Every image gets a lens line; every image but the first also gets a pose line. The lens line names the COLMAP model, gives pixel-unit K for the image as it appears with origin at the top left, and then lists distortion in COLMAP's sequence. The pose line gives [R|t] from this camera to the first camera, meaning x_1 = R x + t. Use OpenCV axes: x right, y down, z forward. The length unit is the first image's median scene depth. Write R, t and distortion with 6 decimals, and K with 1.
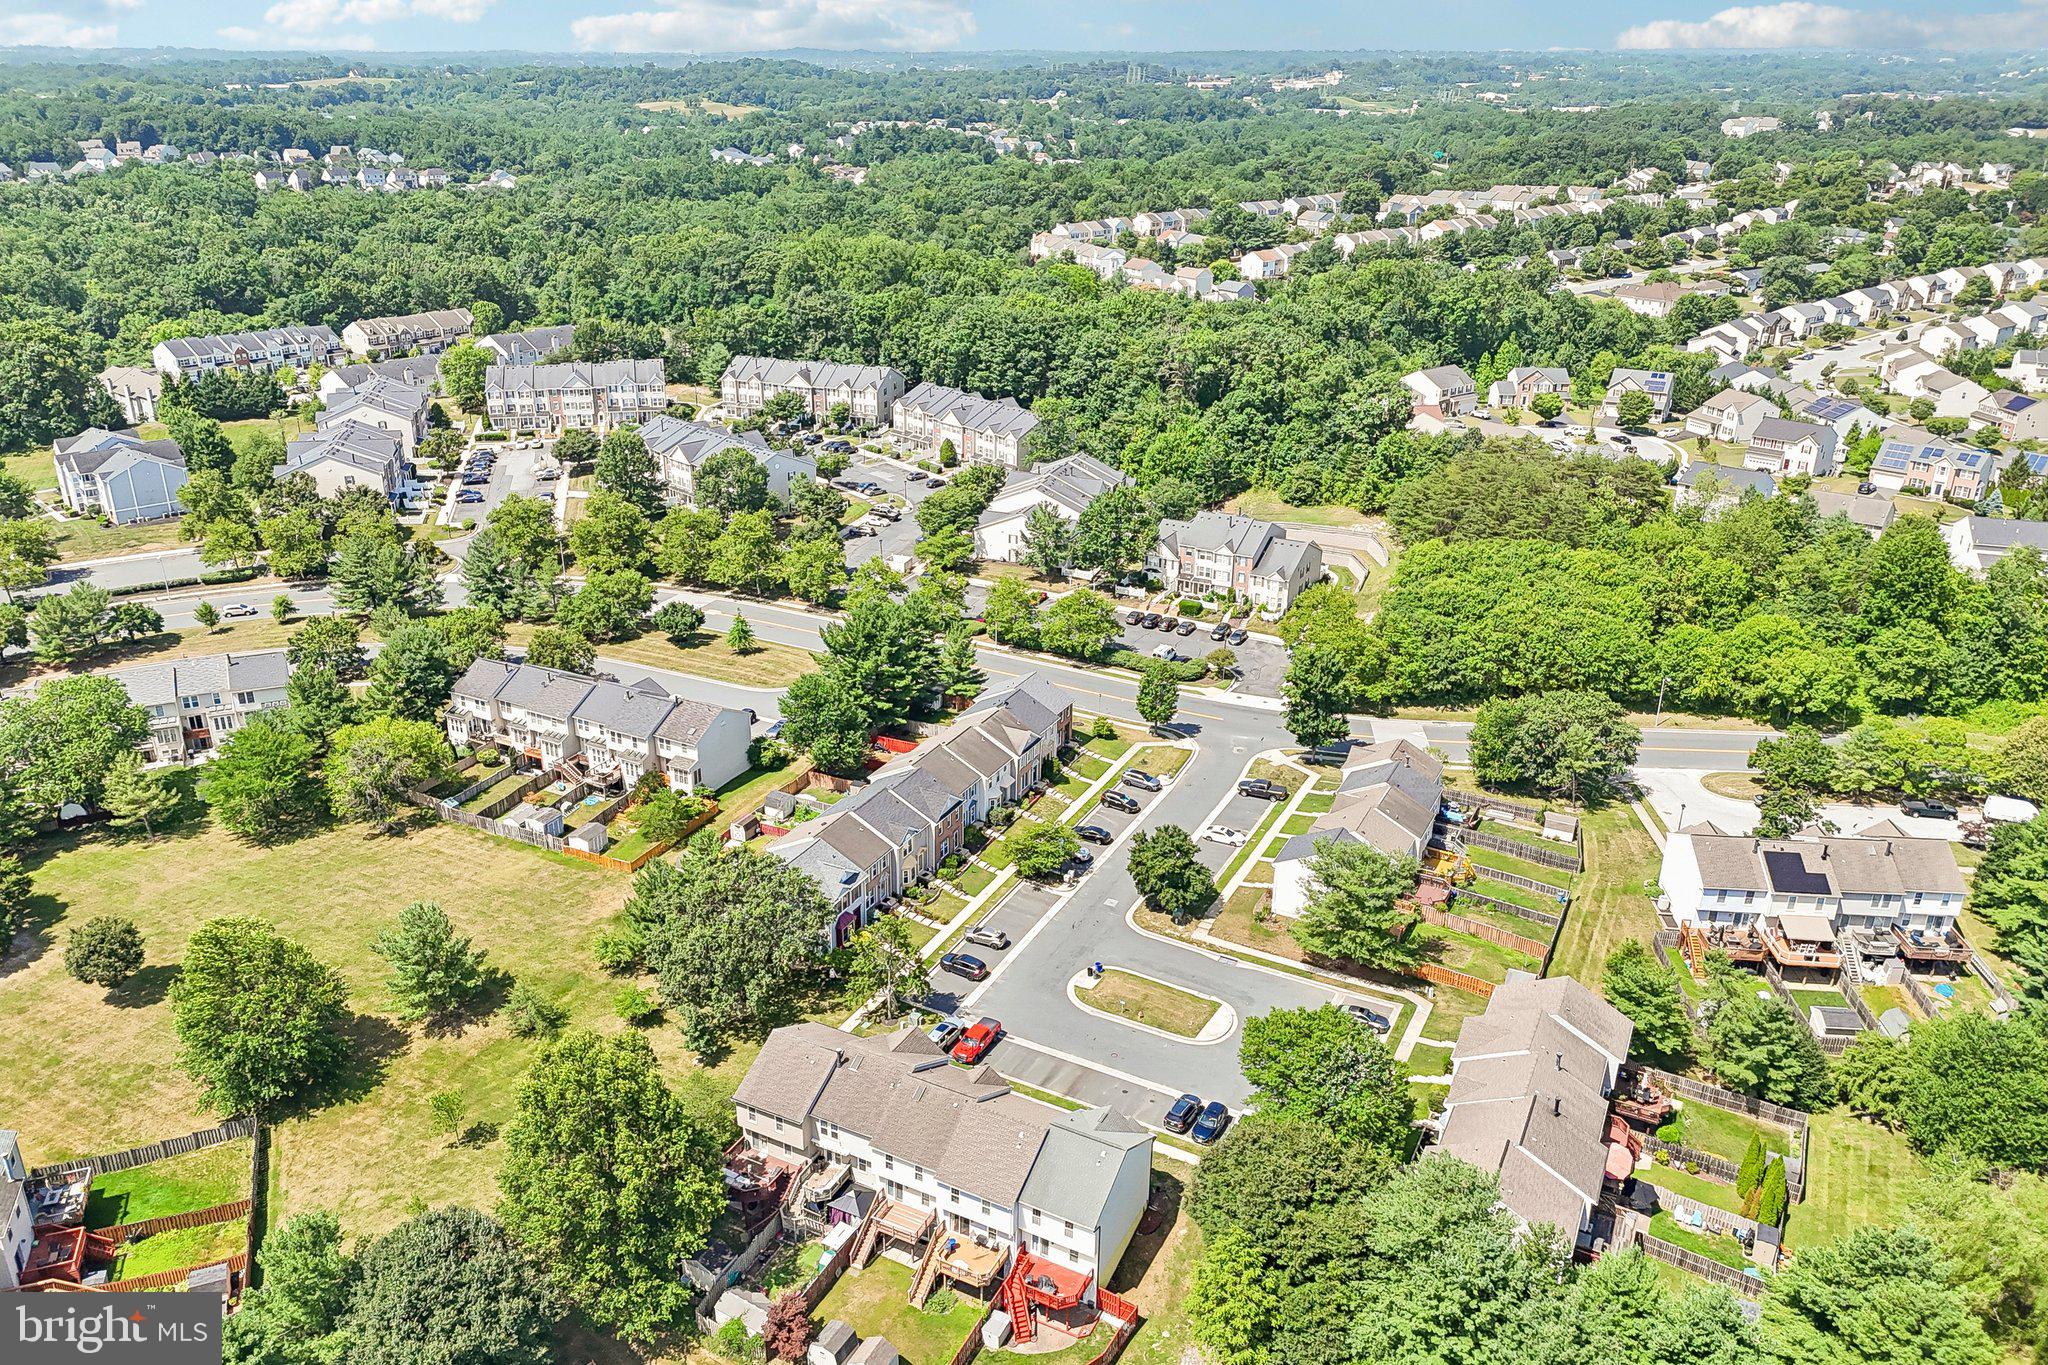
lens RADIAL K [[1533.4, 0, 1024.0], [0, 1533.4, 682.5], [0, 0, 1]] dist [0.080529, -0.117360]
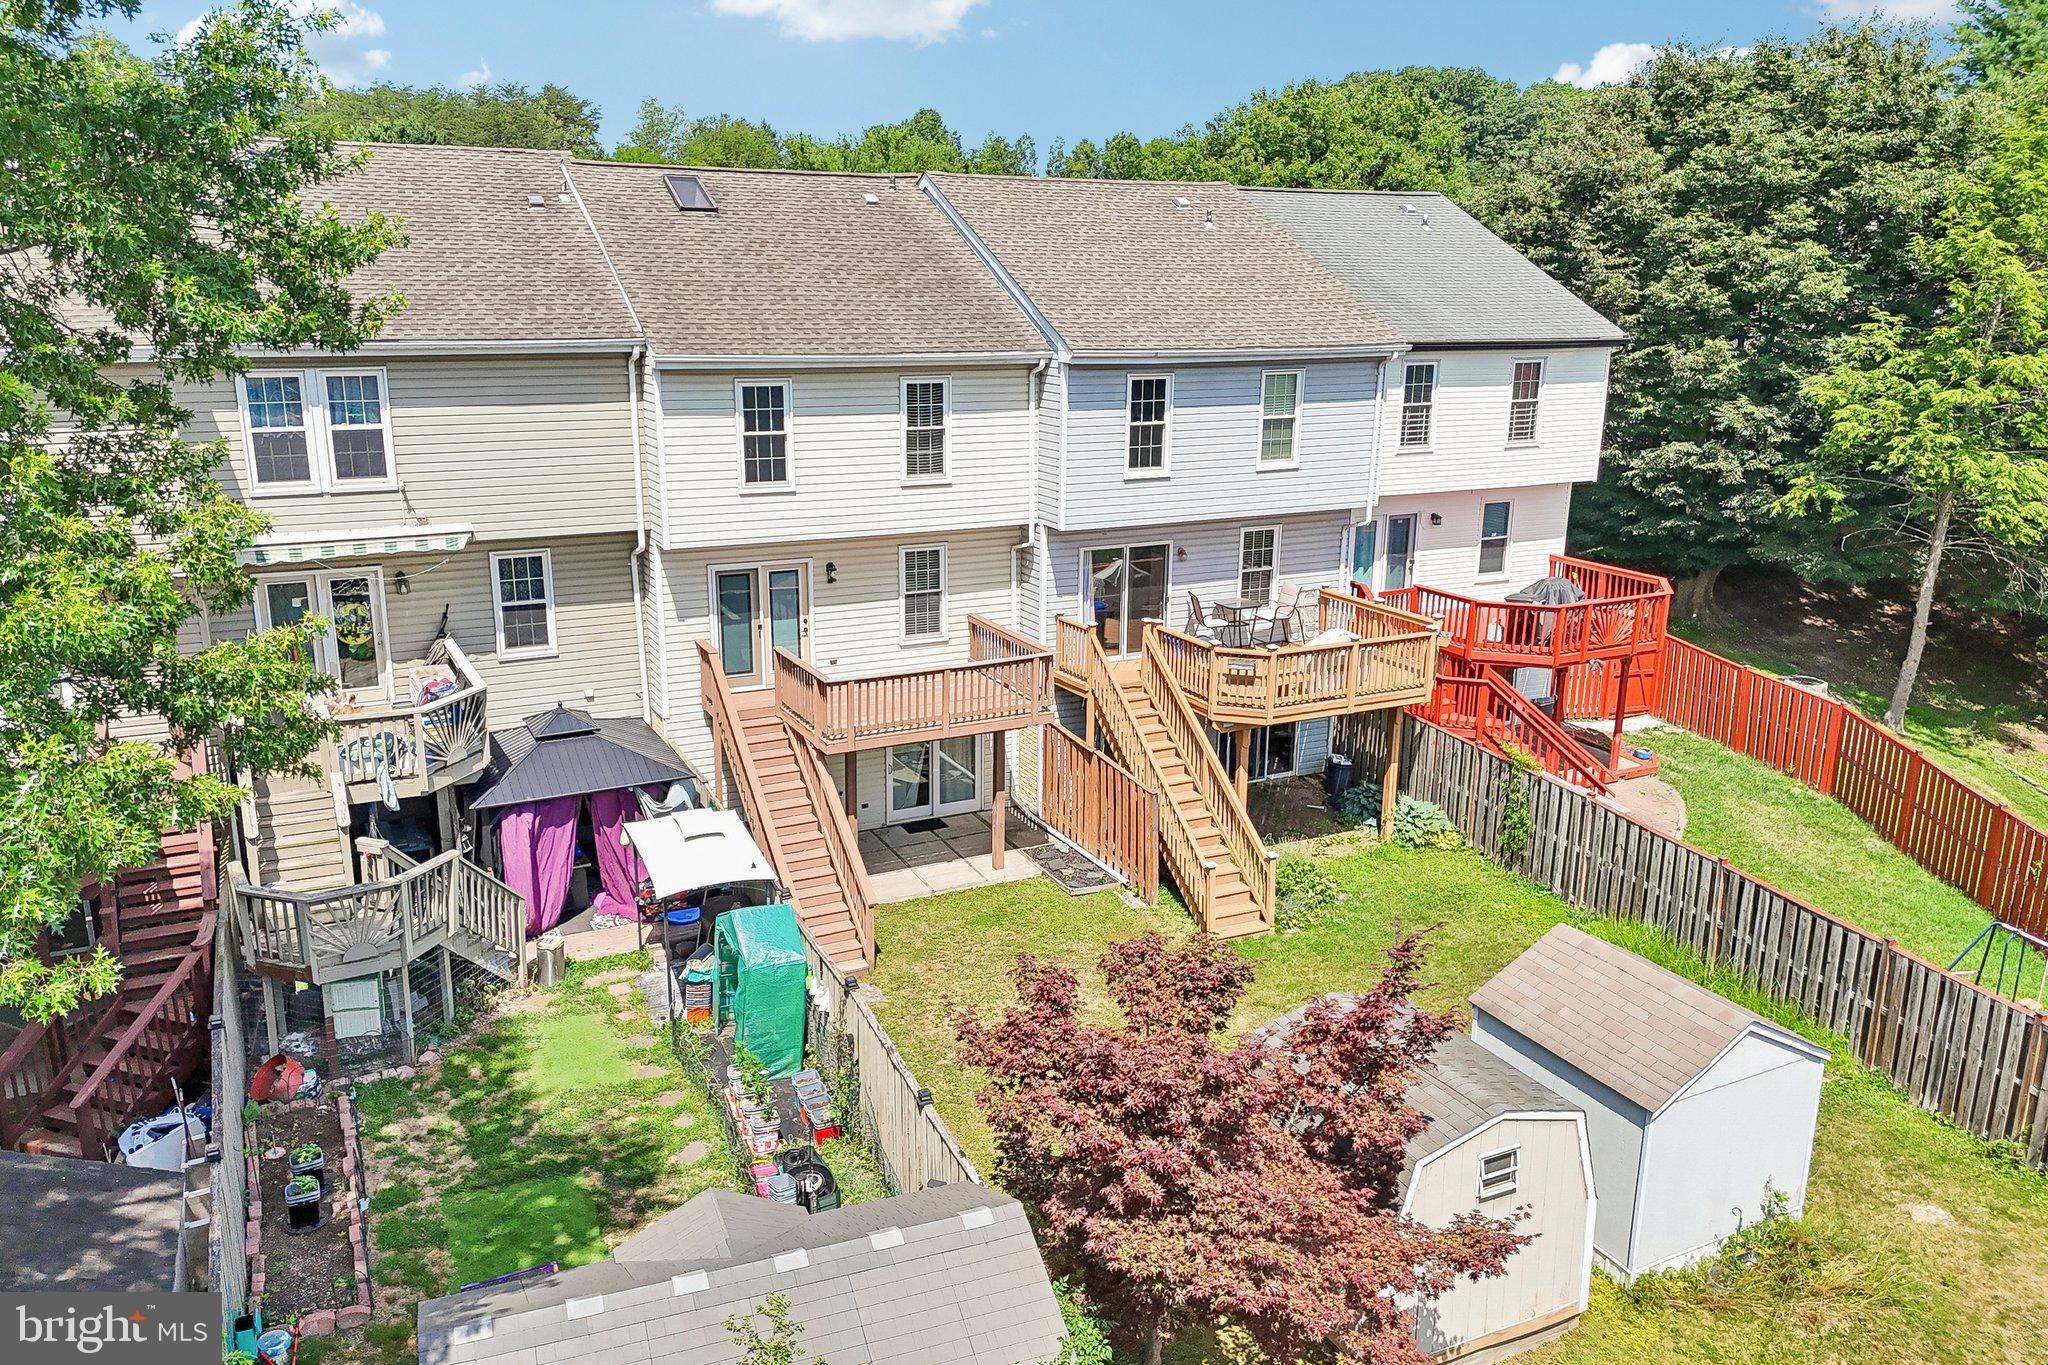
lens RADIAL K [[1533.4, 0, 1024.0], [0, 1533.4, 682.5], [0, 0, 1]] dist [0.080529, -0.117360]
pose [[0.571425, -0.212500, 0.792665, -0.117832], [0.306834, 0.951163, 0.033797, 0.175326], [-0.761135, 0.223904, 0.608720, 0.439252]]
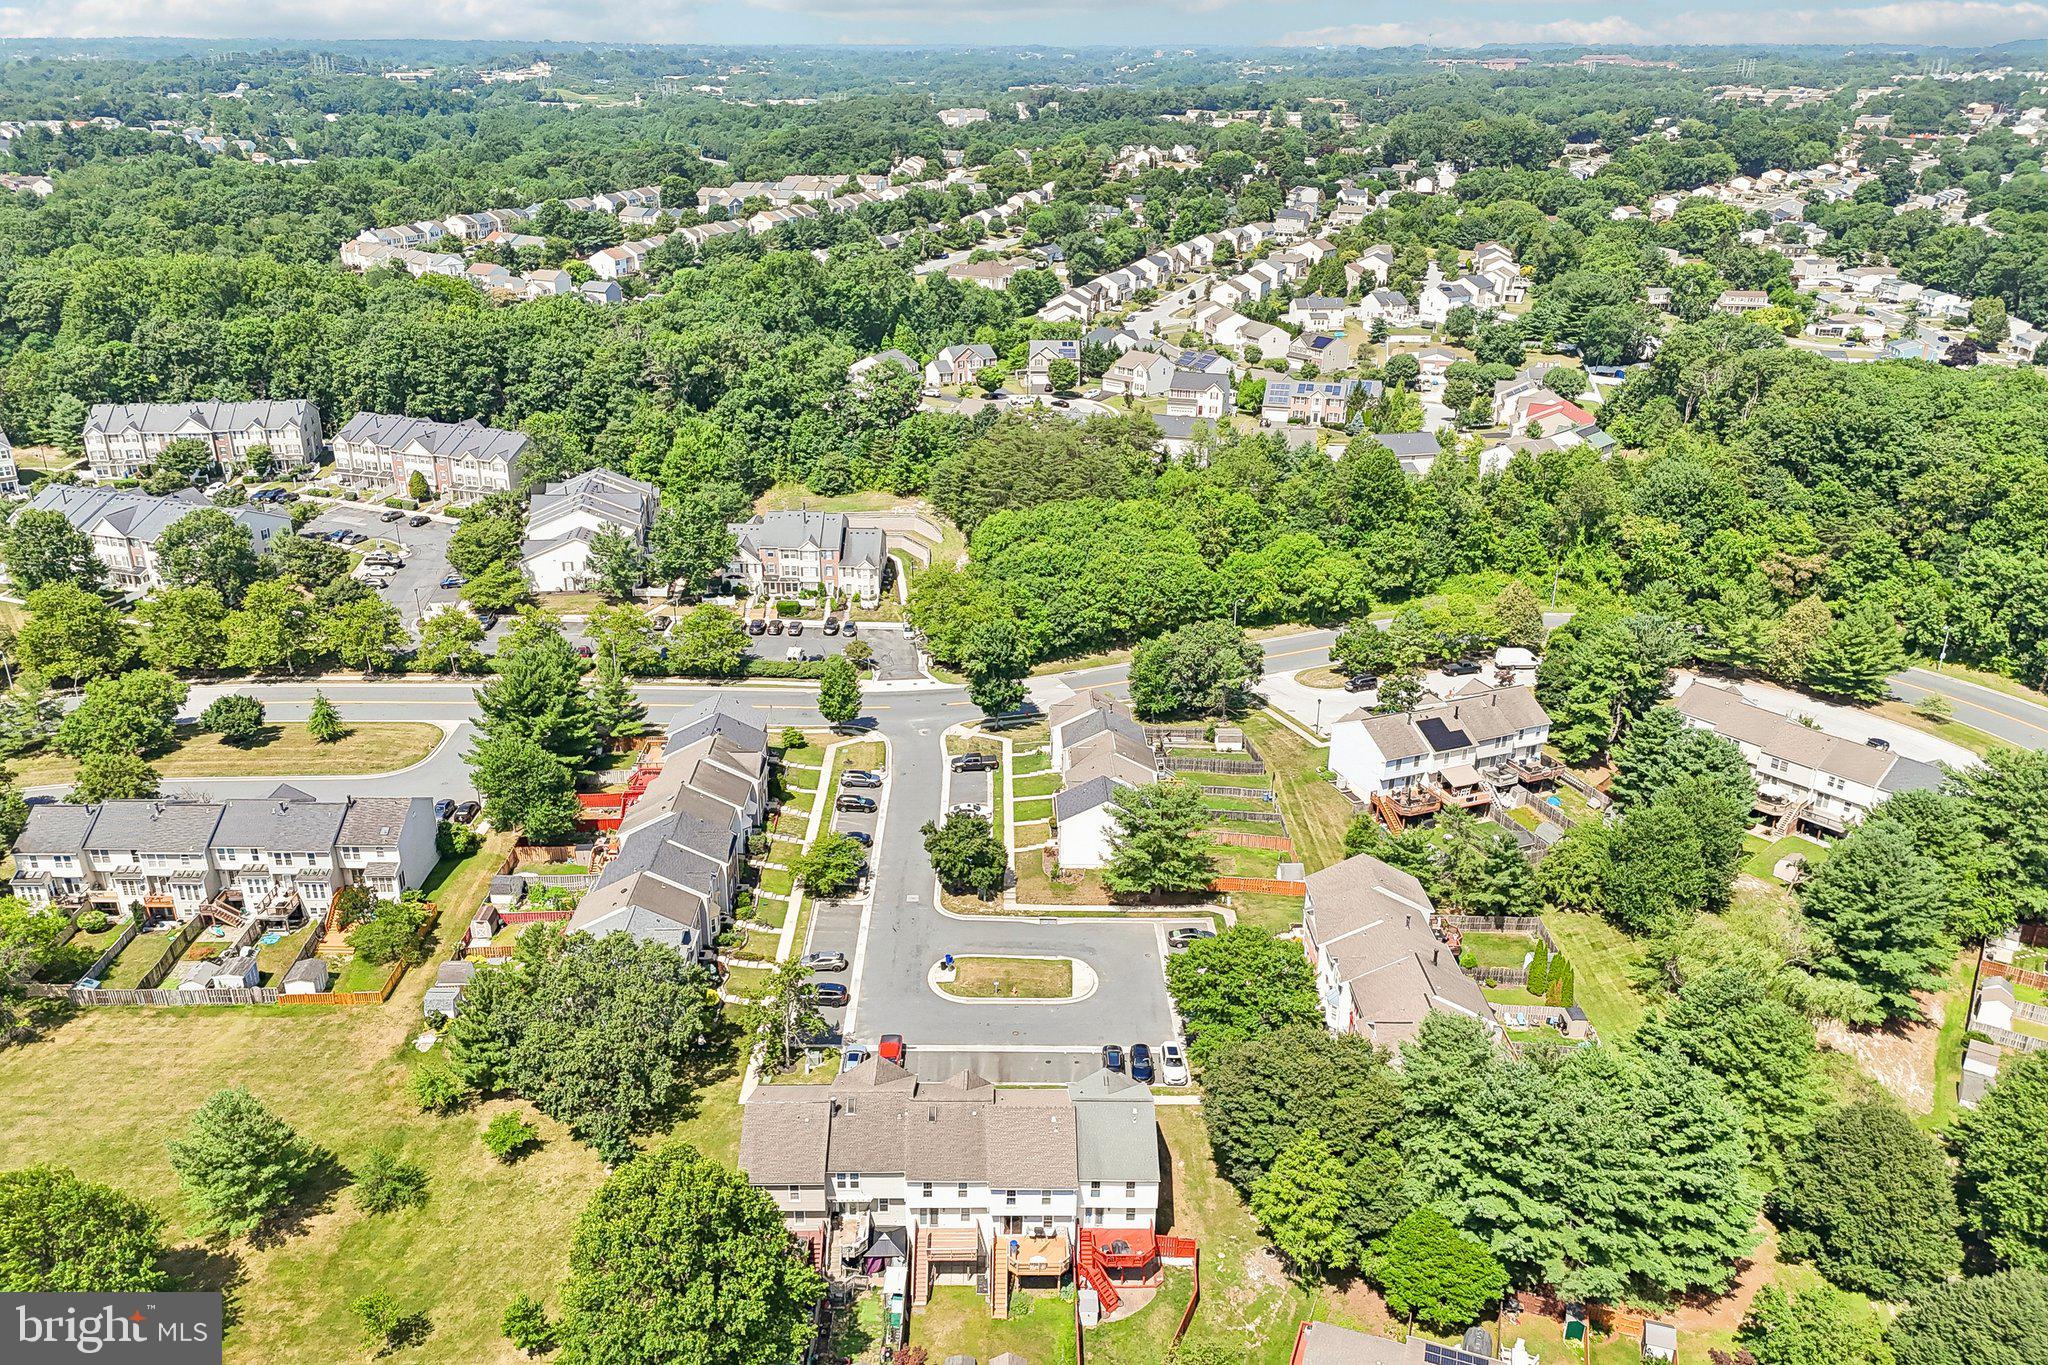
lens RADIAL K [[1533.4, 0, 1024.0], [0, 1533.4, 682.5], [0, 0, 1]] dist [0.080529, -0.117360]
pose [[0.875456, -0.179899, 0.448568, -0.211721], [0.177788, 0.982935, 0.047225, -0.020964], [-0.449409, 0.038407, 0.892500, 0.044063]]
